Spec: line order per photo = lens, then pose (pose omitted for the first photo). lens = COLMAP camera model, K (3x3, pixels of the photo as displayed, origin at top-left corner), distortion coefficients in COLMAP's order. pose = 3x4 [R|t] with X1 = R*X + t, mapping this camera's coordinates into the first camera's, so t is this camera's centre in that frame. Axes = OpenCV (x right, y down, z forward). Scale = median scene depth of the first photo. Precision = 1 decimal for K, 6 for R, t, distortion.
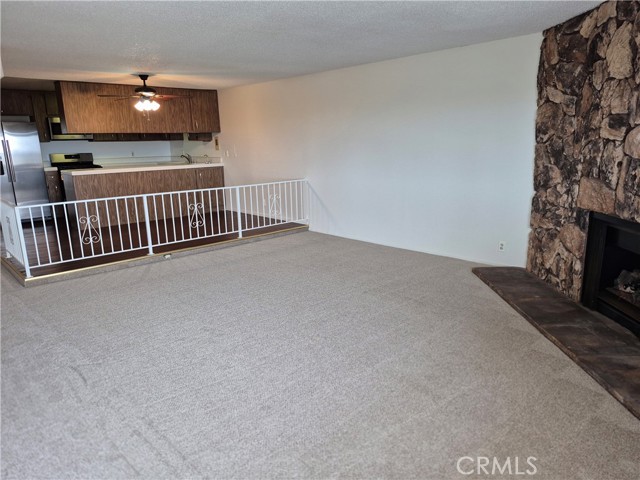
lens RADIAL K [[442.2, 0, 320.0], [0, 442.2, 240.0], [0, 0, 1]] dist [0.077950, -0.099664]
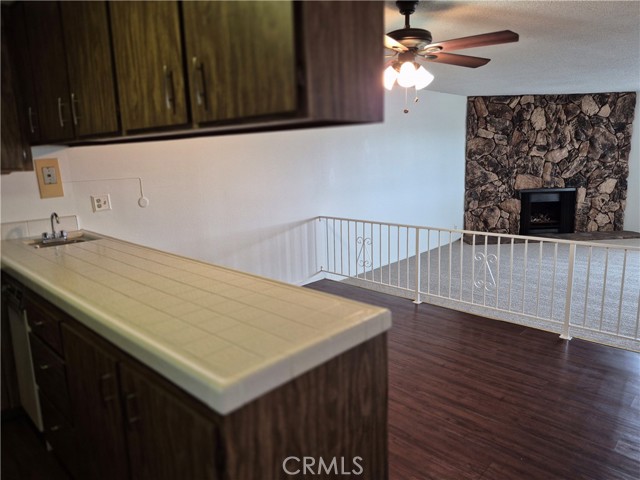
lens RADIAL K [[442.2, 0, 320.0], [0, 442.2, 240.0], [0, 0, 1]] dist [0.077950, -0.099664]
pose [[-0.060351, -0.162158, 0.984918, -0.734104], [0.250729, 0.952618, 0.172203, -0.222489], [-0.966174, 0.257340, -0.016833, 1.014015]]
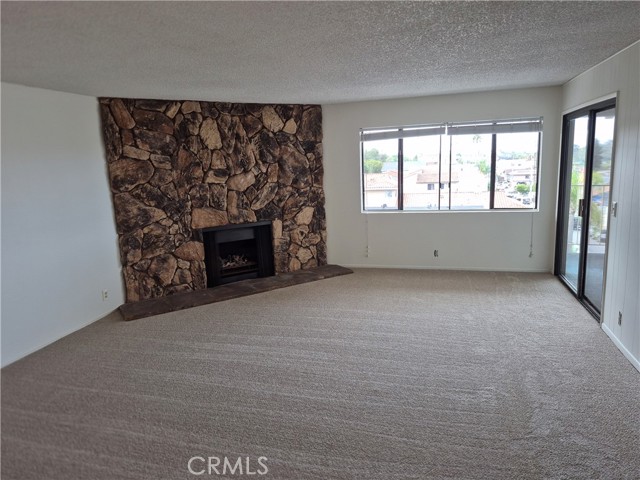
lens RADIAL K [[439.7, 0, 323.7], [0, 439.7, 239.9], [0, 0, 1]] dist [0.125418, -0.188716]
pose [[-0.534081, -0.109958, 0.838252, -0.471993], [0.238221, 0.931758, 0.274003, -0.178413], [-0.811177, 0.346029, -0.471440, 0.706691]]
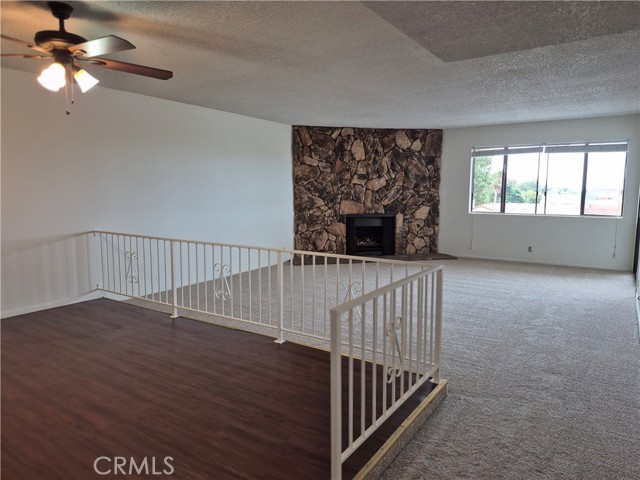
lens RADIAL K [[439.7, 0, 323.7], [0, 439.7, 239.9], [0, 0, 1]] dist [0.125418, -0.188716]
pose [[-0.237162, -0.090819, 0.967216, -0.775804], [0.219985, 0.964738, 0.144527, -0.146065], [-0.946235, 0.247050, -0.208820, 0.808950]]
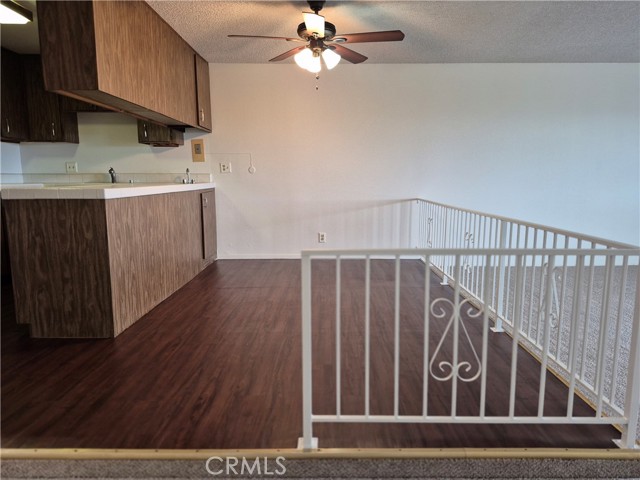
lens RADIAL K [[442.2, 0, 320.0], [0, 442.2, 240.0], [0, 0, 1]] dist [0.077950, -0.099664]
pose [[0.683439, -0.080277, 0.725580, -0.701735], [0.146705, 0.988761, -0.028790, -0.070085], [-0.715114, 0.126122, 0.687535, 0.600867]]
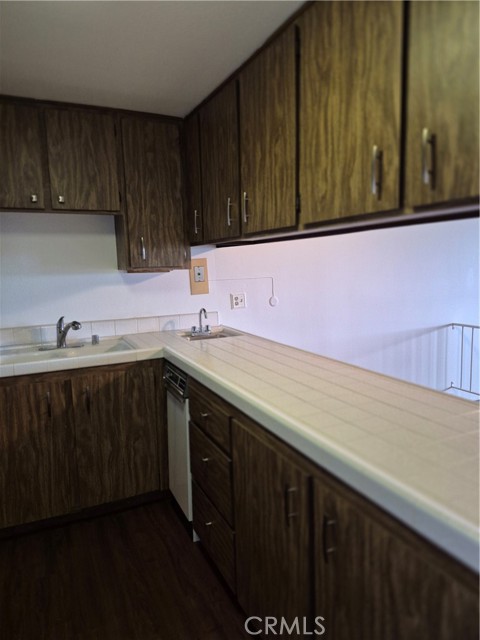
lens RADIAL K [[439.7, 0, 236.5], [0, 439.7, 319.5], [0, 0, 1]] dist [0.125418, -0.188716]
pose [[0.310234, -0.103621, 0.944996, -0.710901], [0.232875, 0.972040, 0.030135, -0.231016], [-0.921696, 0.210717, 0.325691, 1.066059]]
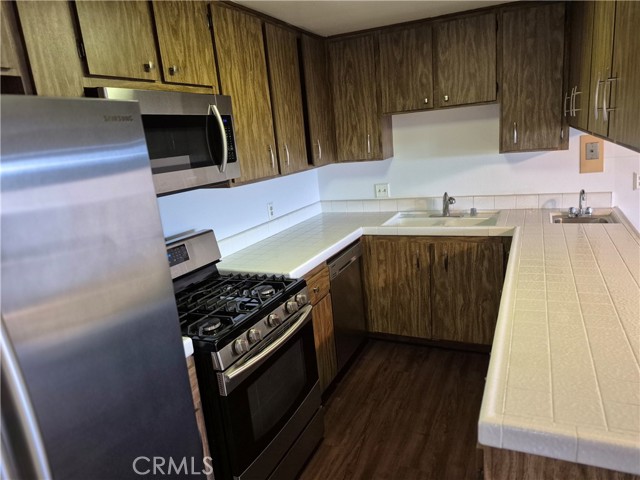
lens RADIAL K [[442.2, 0, 320.0], [0, 442.2, 240.0], [0, 0, 1]] dist [0.077950, -0.099664]
pose [[0.923251, -0.145707, 0.355496, -0.698235], [0.150830, 0.988469, 0.013427, -0.232332], [-0.353353, 0.041223, 0.934581, 0.930822]]
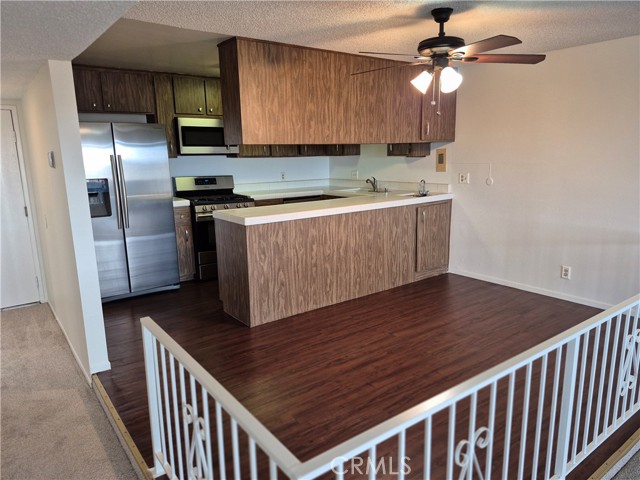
lens RADIAL K [[437.8, 0, 320.0], [0, 437.8, 240.0], [0, 0, 1]] dist [0.164145, -0.322494]
pose [[0.995163, 0.024442, -0.095153, -0.413536], [-0.026615, 0.999412, -0.021633, -0.117537], [0.094568, 0.024061, 0.995228, 0.498240]]
